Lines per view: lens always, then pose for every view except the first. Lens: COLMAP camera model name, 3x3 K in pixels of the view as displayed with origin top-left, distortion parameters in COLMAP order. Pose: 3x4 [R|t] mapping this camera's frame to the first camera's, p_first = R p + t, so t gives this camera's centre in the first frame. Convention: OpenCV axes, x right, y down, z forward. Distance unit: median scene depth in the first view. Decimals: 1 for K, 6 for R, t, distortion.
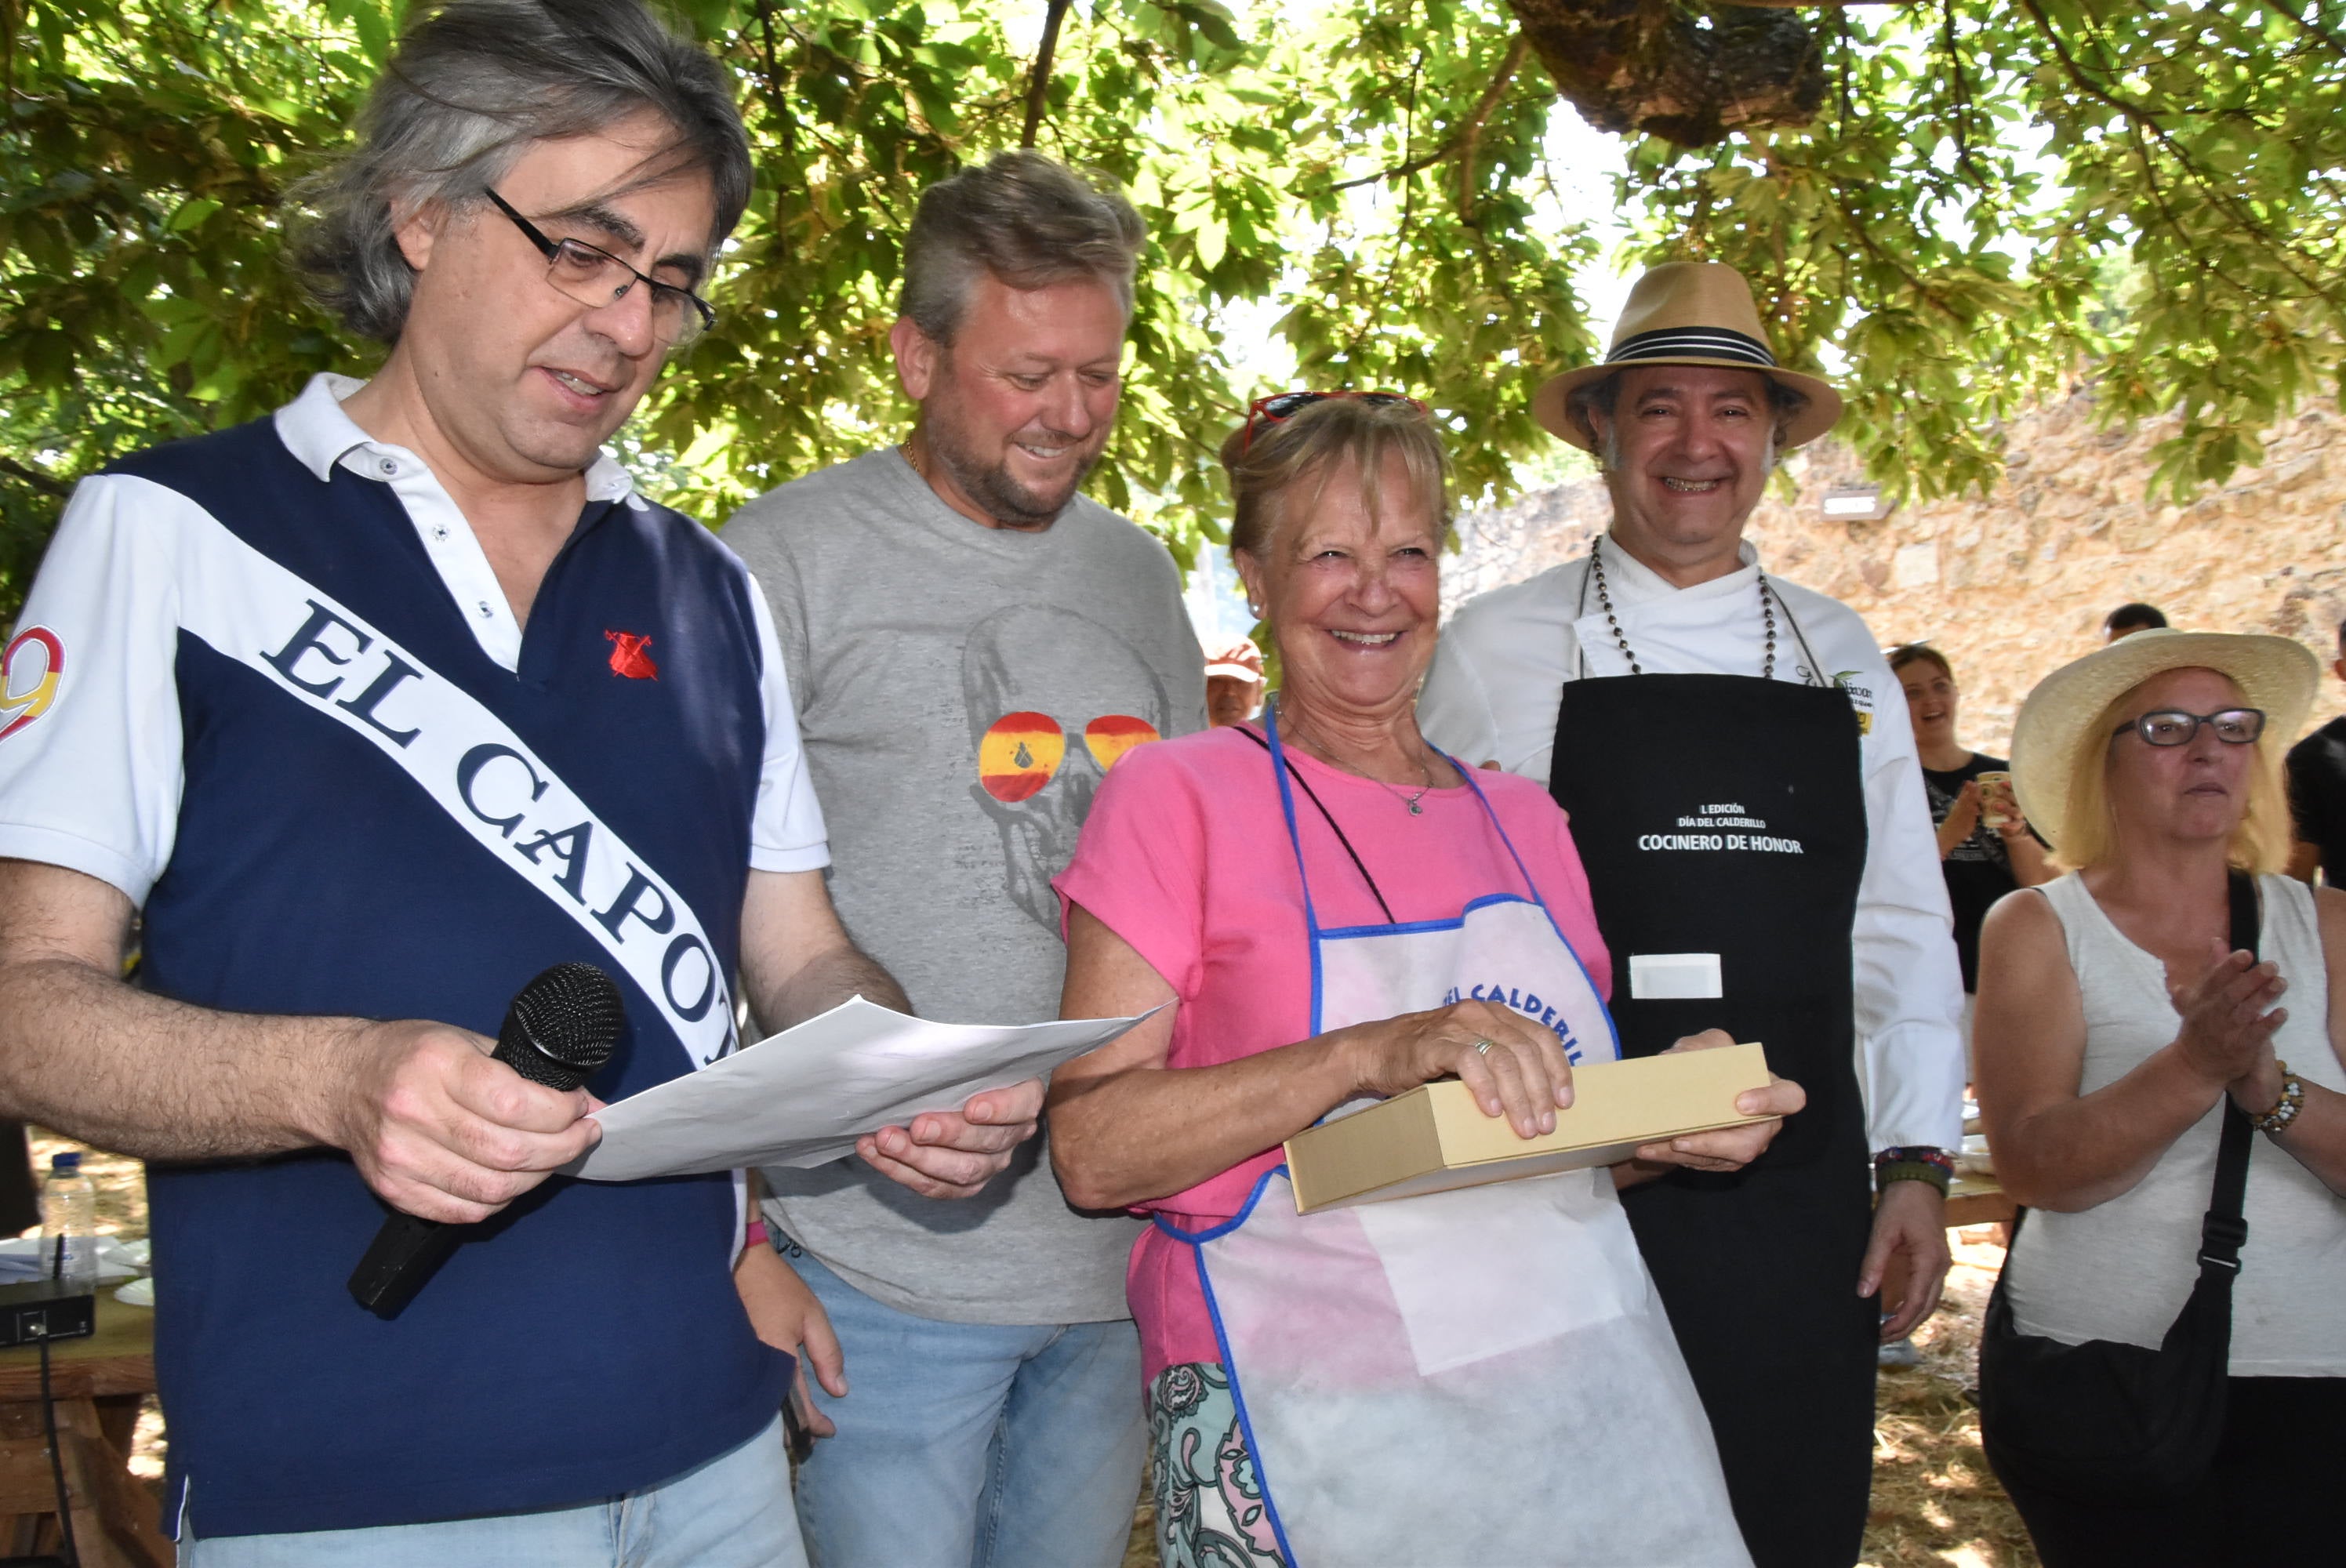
lens RADIAL K [[1897.1, 0, 1139.5], [0, 1897.1, 816.7], [0, 0, 1]] dist [-0.094772, 0.074589]
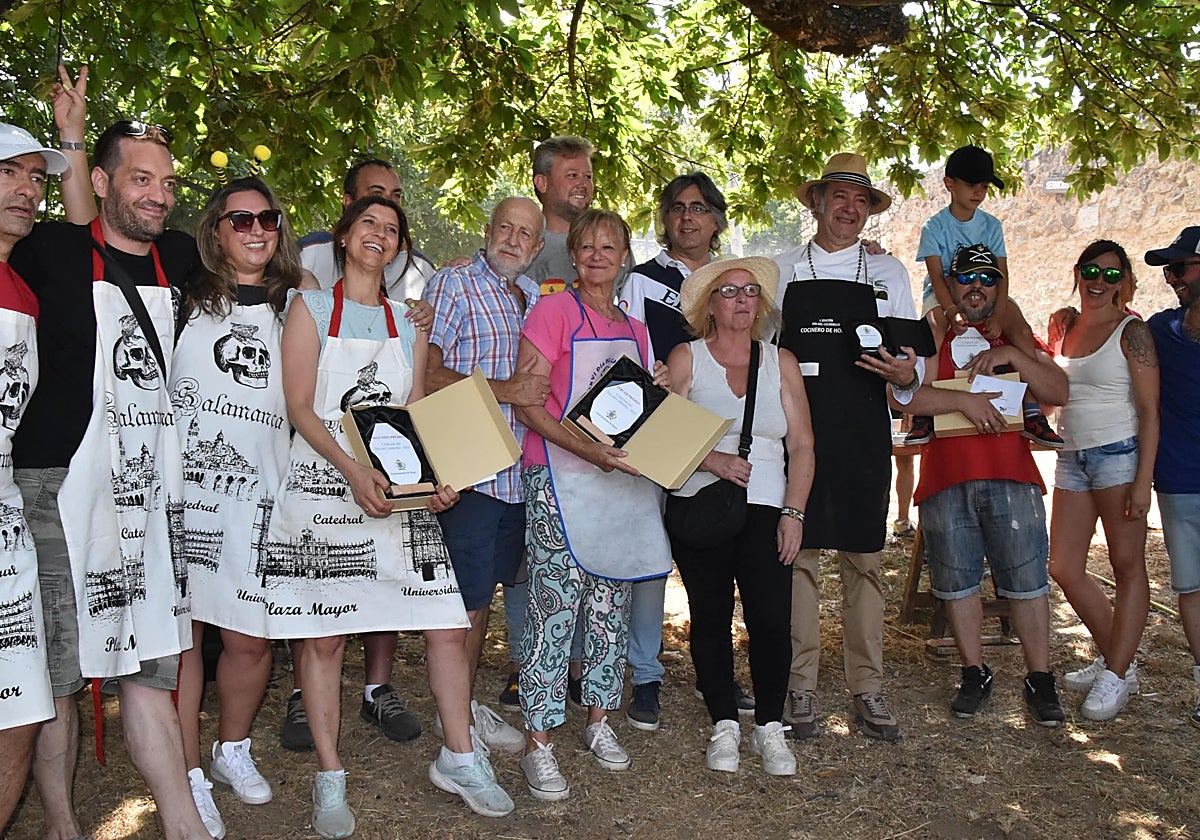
lens RADIAL K [[899.9, 0, 599.4], [0, 899.9, 429.5], [0, 0, 1]] dist [-0.008203, 0.000144]
pose [[0.995132, 0.028462, -0.094349, 0.092737], [-0.018697, 0.994526, 0.102805, 0.010833], [0.096759, -0.100541, 0.990217, -0.228524]]
